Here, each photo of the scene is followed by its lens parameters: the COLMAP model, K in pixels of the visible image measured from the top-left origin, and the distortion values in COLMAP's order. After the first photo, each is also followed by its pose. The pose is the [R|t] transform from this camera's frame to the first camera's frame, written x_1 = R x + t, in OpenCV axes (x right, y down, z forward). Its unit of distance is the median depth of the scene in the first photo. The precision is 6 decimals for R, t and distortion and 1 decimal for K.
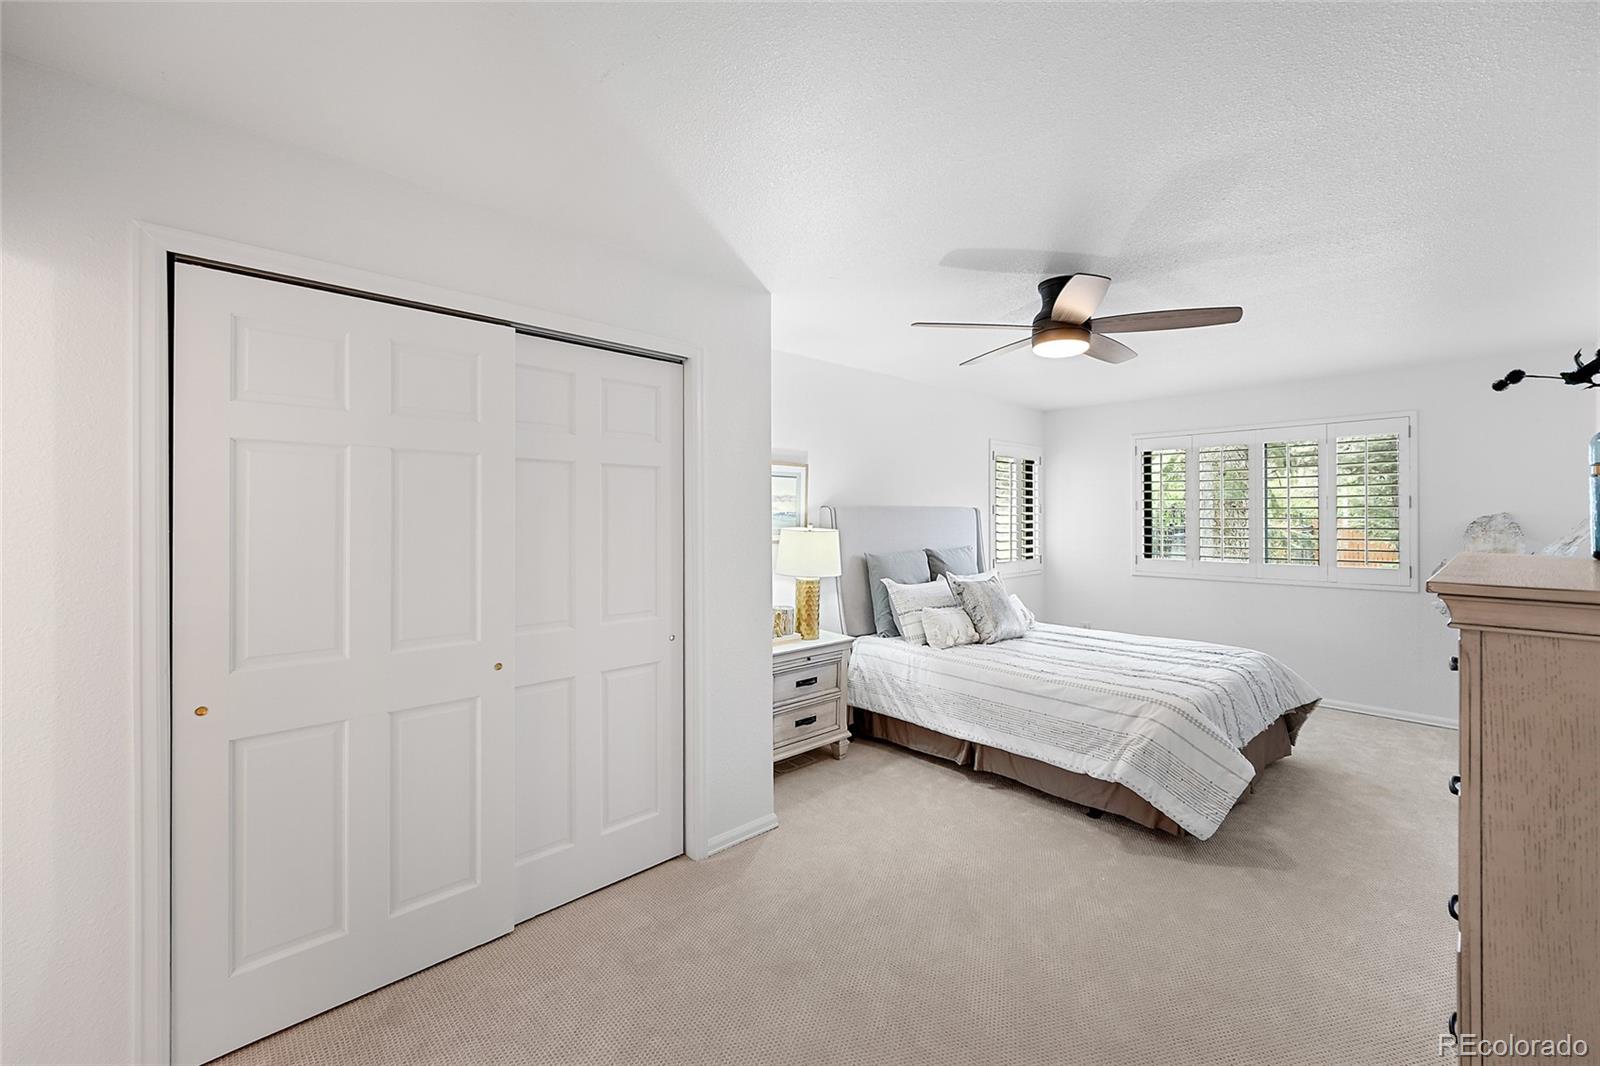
lens RADIAL K [[634.1, 0, 842.2], [0, 634.1, 514.1], [0, 0, 1]] dist [-0.000575, -0.000283]
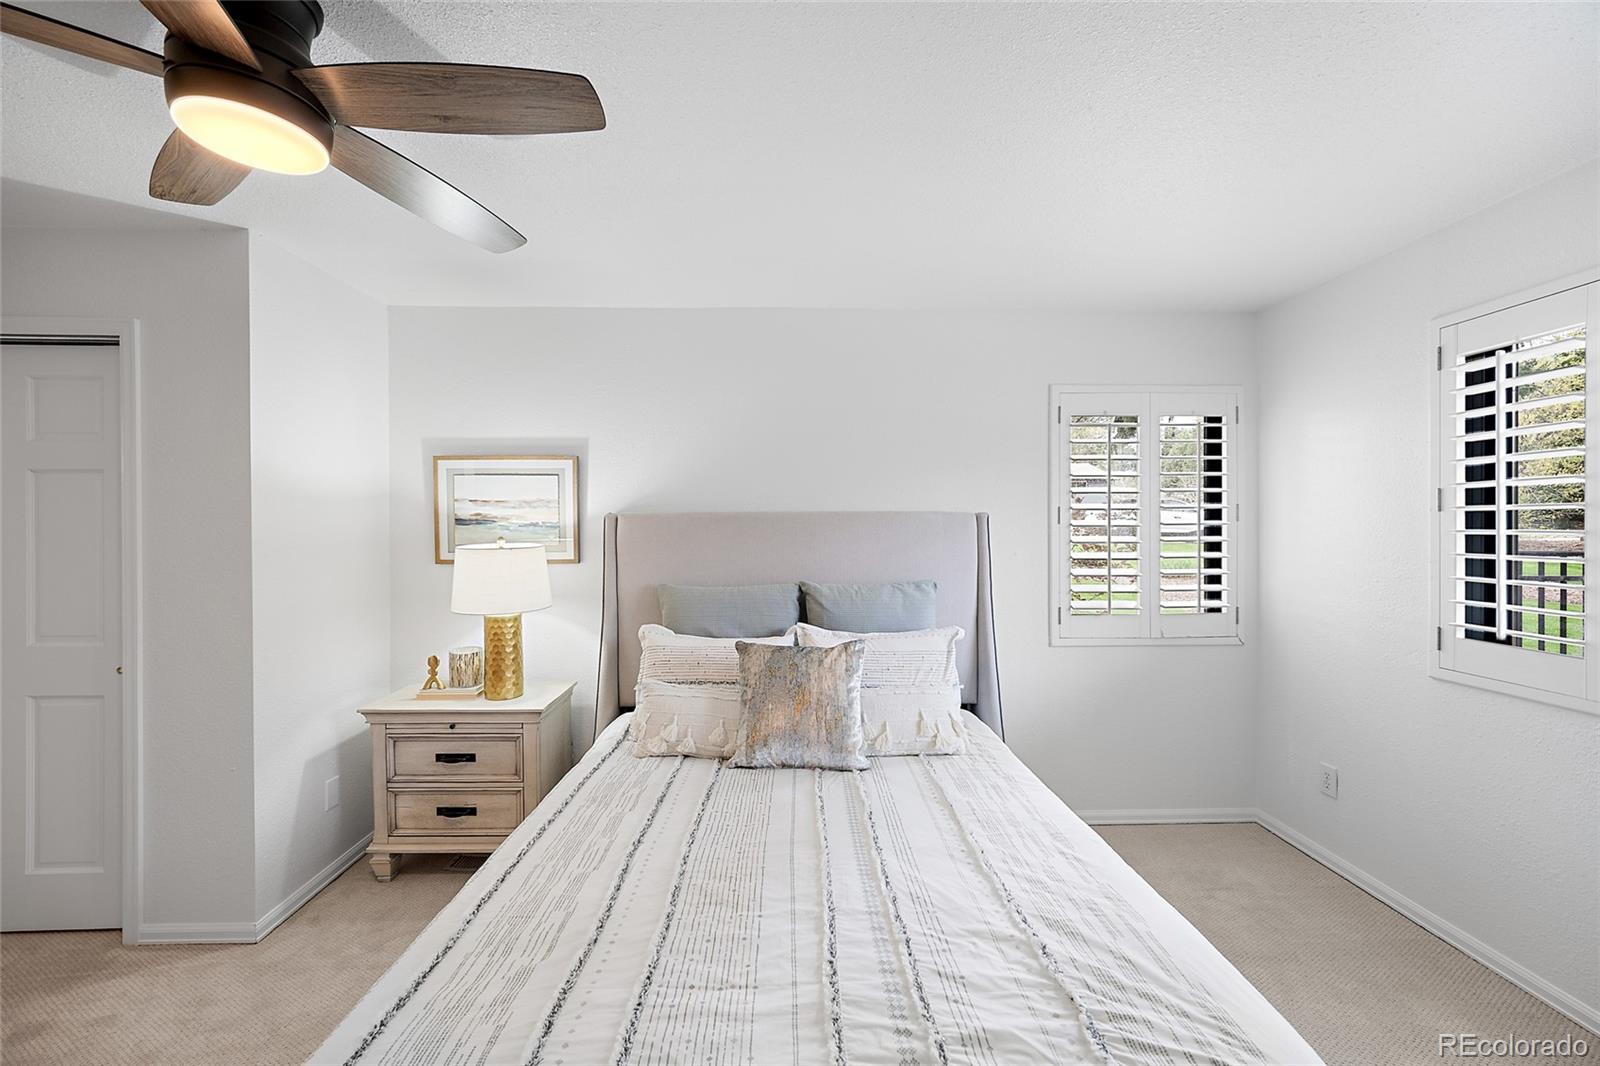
lens RADIAL K [[634.1, 0, 803.1], [0, 634.1, 537.0], [0, 0, 1]] dist [-0.000575, -0.000283]
pose [[0.732550, 0.011500, -0.680616, 0.699850], [0.000928, 0.999839, 0.017893, 0.001850], [0.680713, -0.013740, 0.732421, 0.723245]]
